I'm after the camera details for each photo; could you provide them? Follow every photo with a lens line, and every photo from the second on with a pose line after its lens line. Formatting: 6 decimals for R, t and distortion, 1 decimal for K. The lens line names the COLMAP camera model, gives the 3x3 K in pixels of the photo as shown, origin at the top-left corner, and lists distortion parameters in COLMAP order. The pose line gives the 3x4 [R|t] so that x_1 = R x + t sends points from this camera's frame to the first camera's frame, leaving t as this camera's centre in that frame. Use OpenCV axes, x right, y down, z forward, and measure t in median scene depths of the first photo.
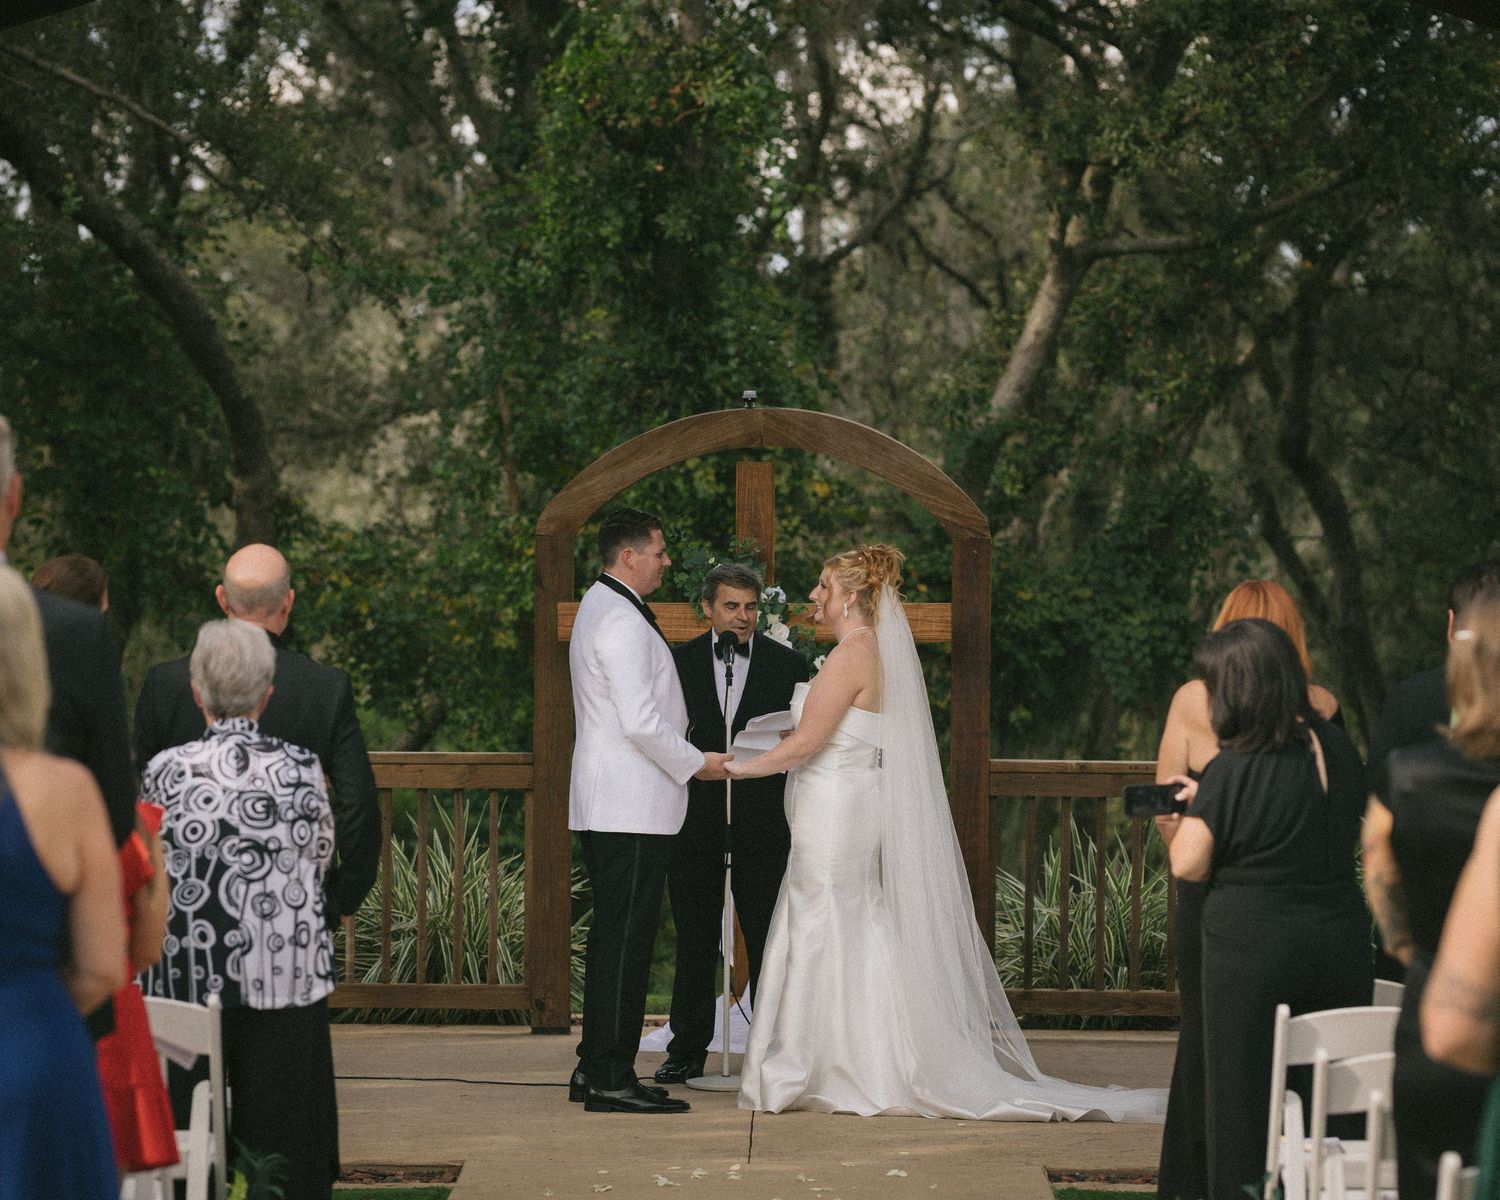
lens RADIAL K [[5852.8, 0, 750.0], [0, 5852.8, 600.0], [0, 0, 1]] dist [0.179868, 3.139229]
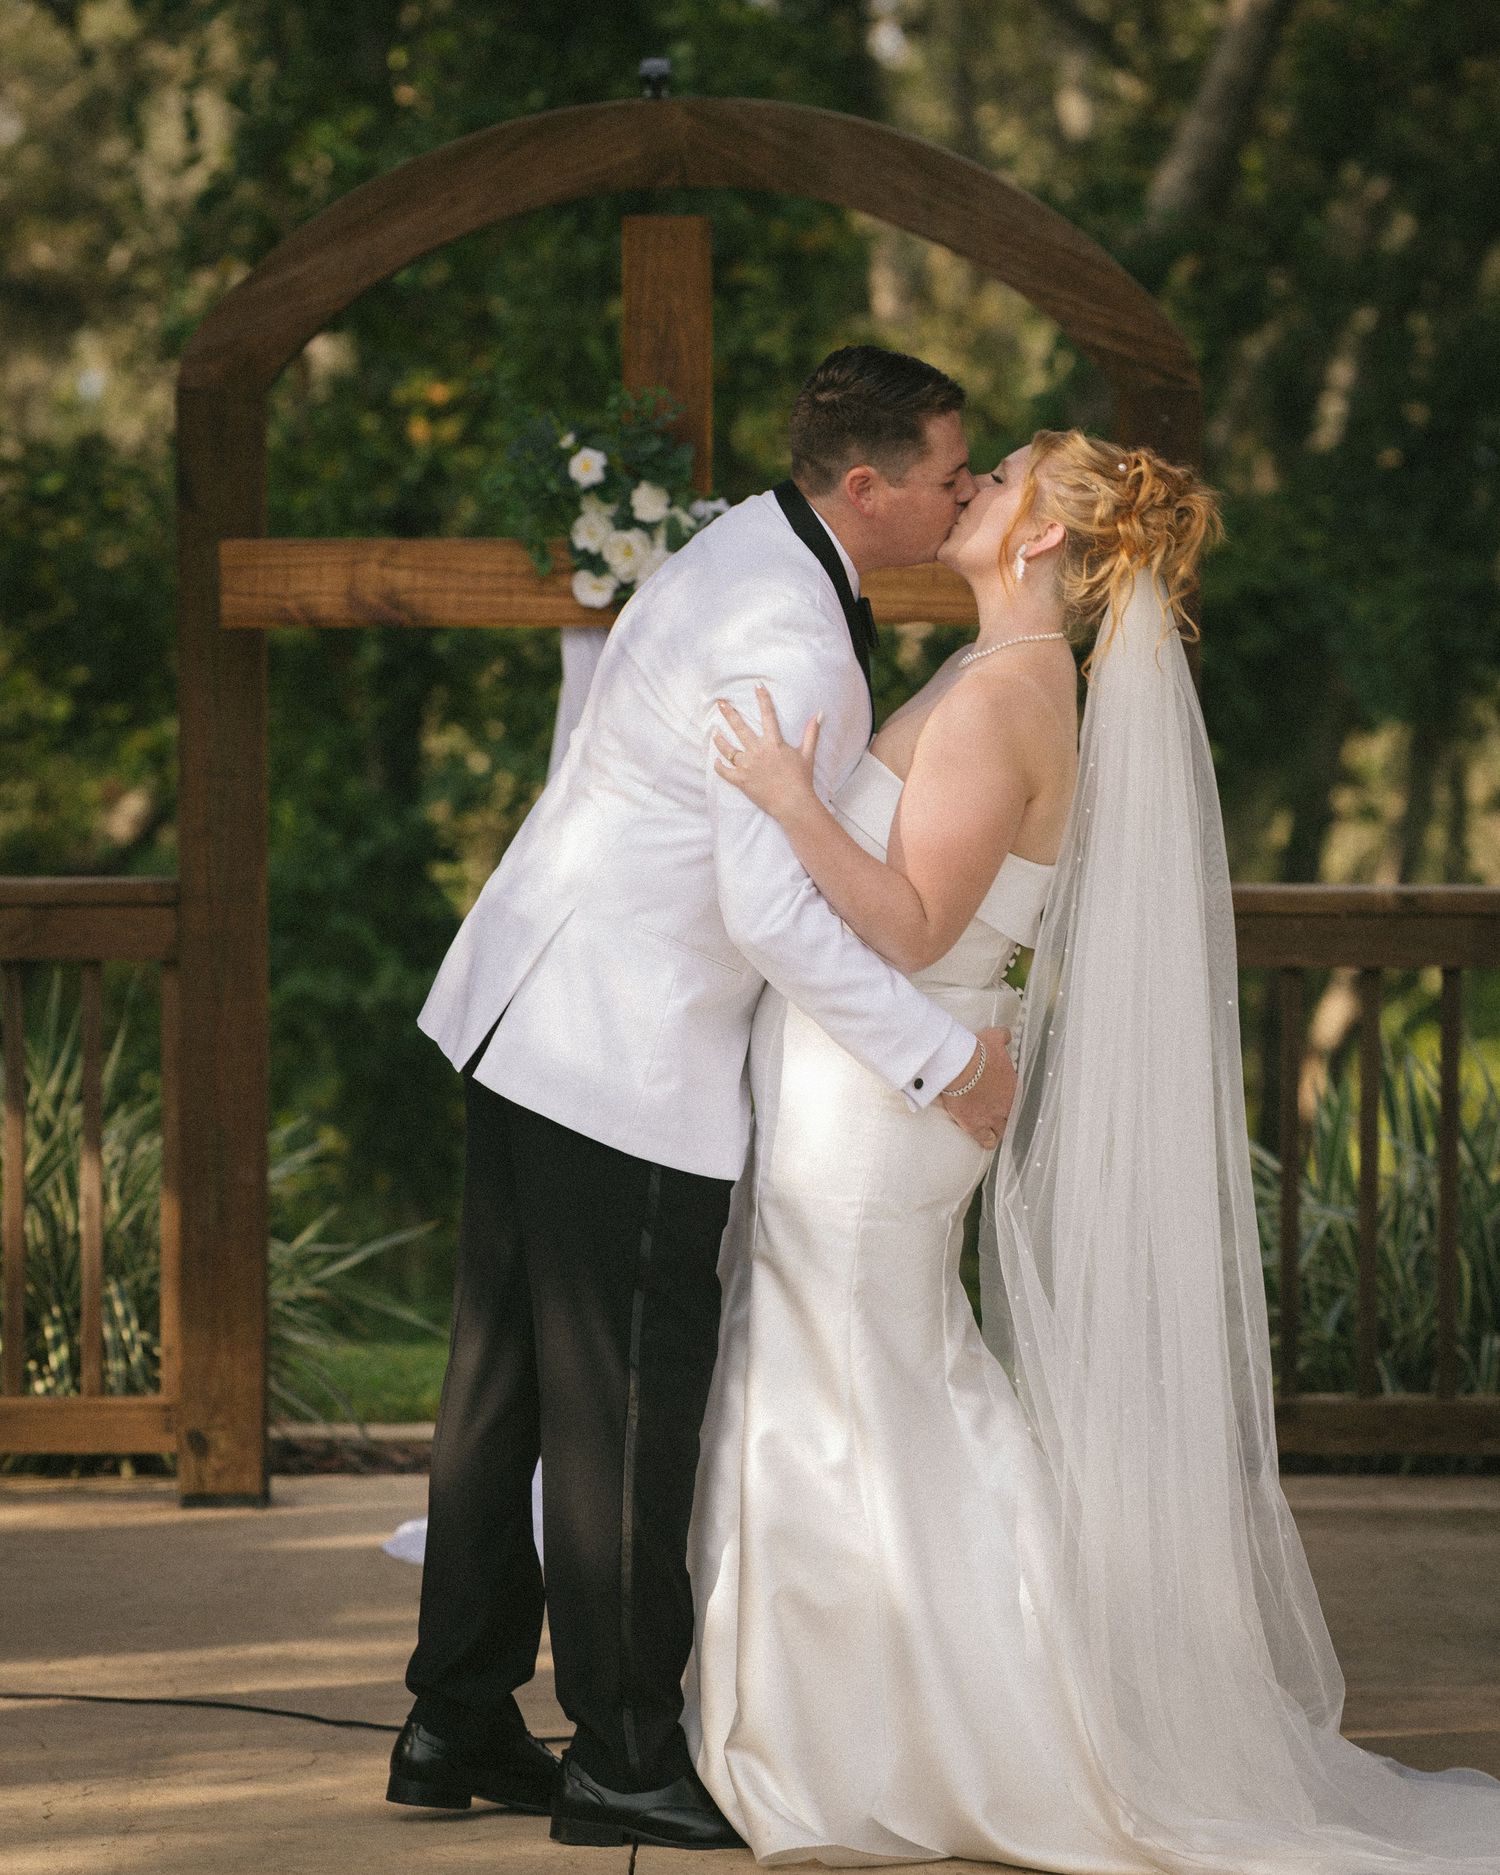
lens RADIAL K [[7316.0, 0, 750.0], [0, 7316.0, 937.5], [0, 0, 1]] dist [0.179868, 3.139229]
pose [[0.999956, -0.007842, -0.005161, 0.009245], [0.008082, 0.998800, 0.048299, 0.003861], [0.004776, -0.048339, 0.998820, 0.430803]]
